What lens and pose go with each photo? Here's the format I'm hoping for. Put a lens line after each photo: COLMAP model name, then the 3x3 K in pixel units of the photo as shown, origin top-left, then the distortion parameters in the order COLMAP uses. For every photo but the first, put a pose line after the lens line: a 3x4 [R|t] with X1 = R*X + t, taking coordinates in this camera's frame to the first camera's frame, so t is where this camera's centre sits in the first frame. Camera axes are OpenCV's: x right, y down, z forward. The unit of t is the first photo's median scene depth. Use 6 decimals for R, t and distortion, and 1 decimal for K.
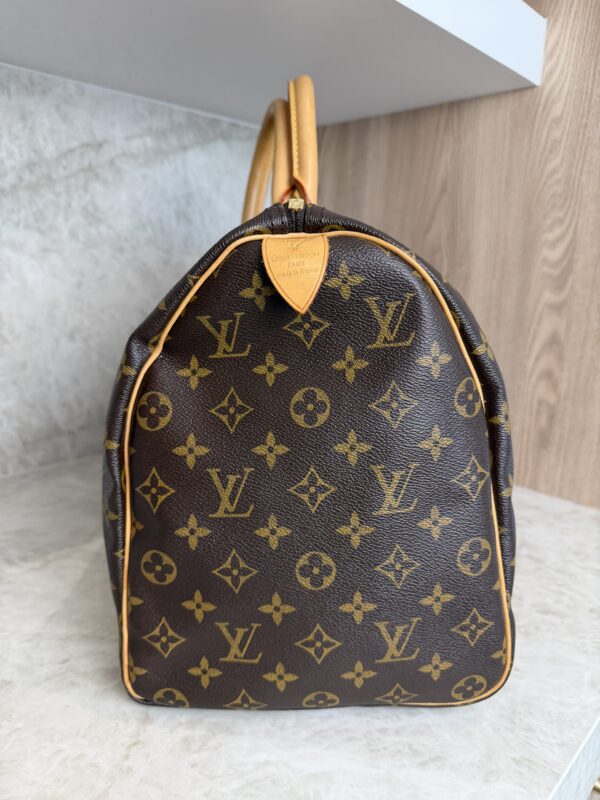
lens RADIAL K [[579.1, 0, 303.6], [0, 579.1, 398.2], [0, 0, 1]] dist [-0.027716, 0.003180]
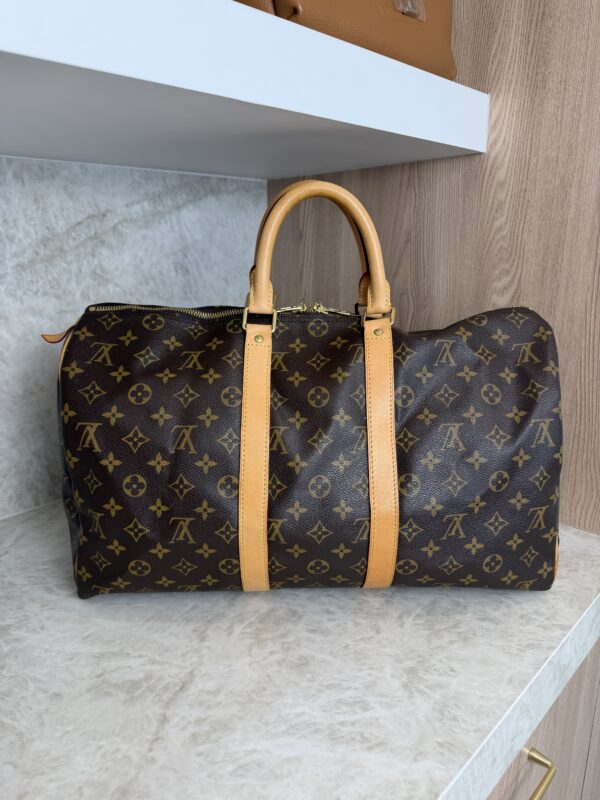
lens RADIAL K [[564.2, 0, 305.2], [0, 564.2, 399.6], [0, 0, 1]] dist [0.005176, -0.021867]
pose [[0.999187, -0.038055, -0.013296, 0.049859], [0.038529, 0.998558, 0.037394, -0.111148], [0.011853, -0.037875, 0.999212, -0.139333]]
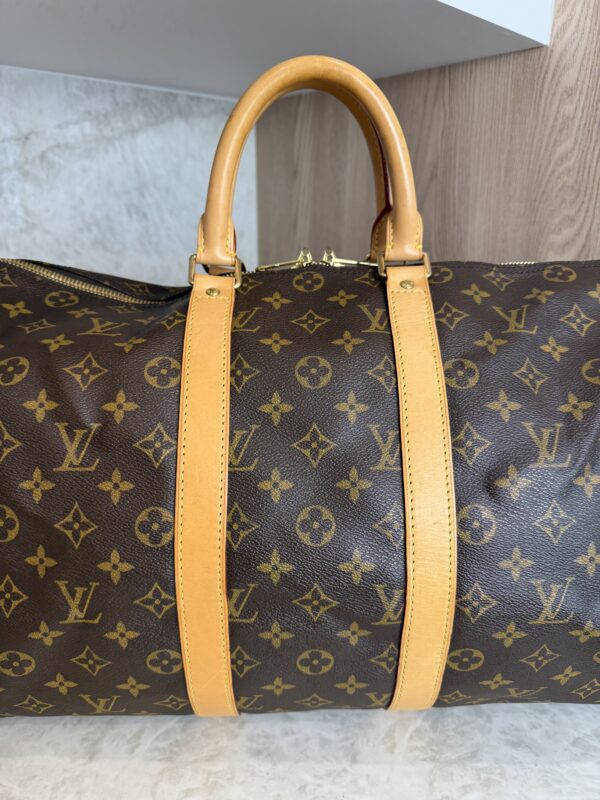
lens RADIAL K [[578.5, 0, 298.4], [0, 578.5, 399.9], [0, 0, 1]] dist [-0.030153, 0.005775]
pose [[0.997837, -0.005438, -0.065514, 0.116137], [0.011504, 0.995639, 0.092575, -0.135454], [0.064724, -0.093128, 0.993548, 0.151745]]
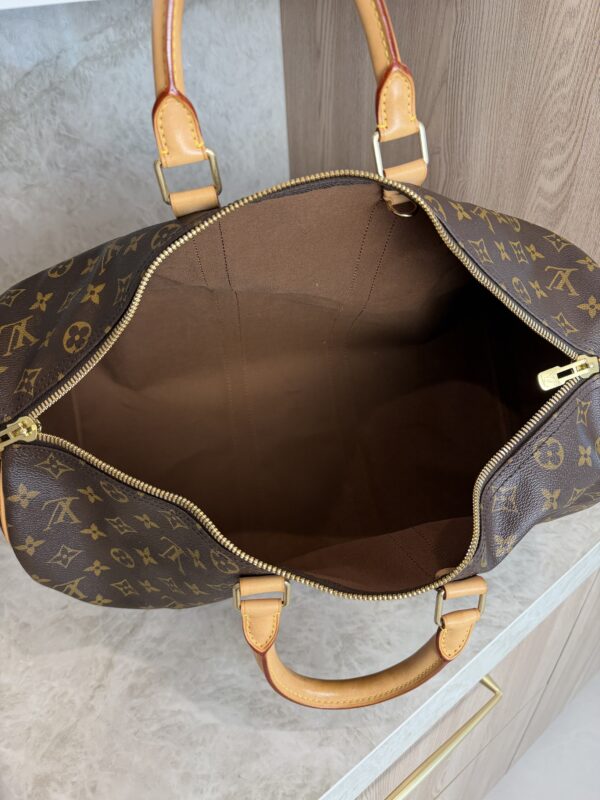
lens RADIAL K [[573.7, 0, 300.5], [0, 573.7, 394.4], [0, 0, 1]] dist [-0.019341, 0.004717]
pose [[0.984428, 0.034589, -0.172349, 0.223911], [0.040643, 0.909098, 0.414595, -0.339965], [0.171023, -0.415144, 0.893536, 0.030307]]
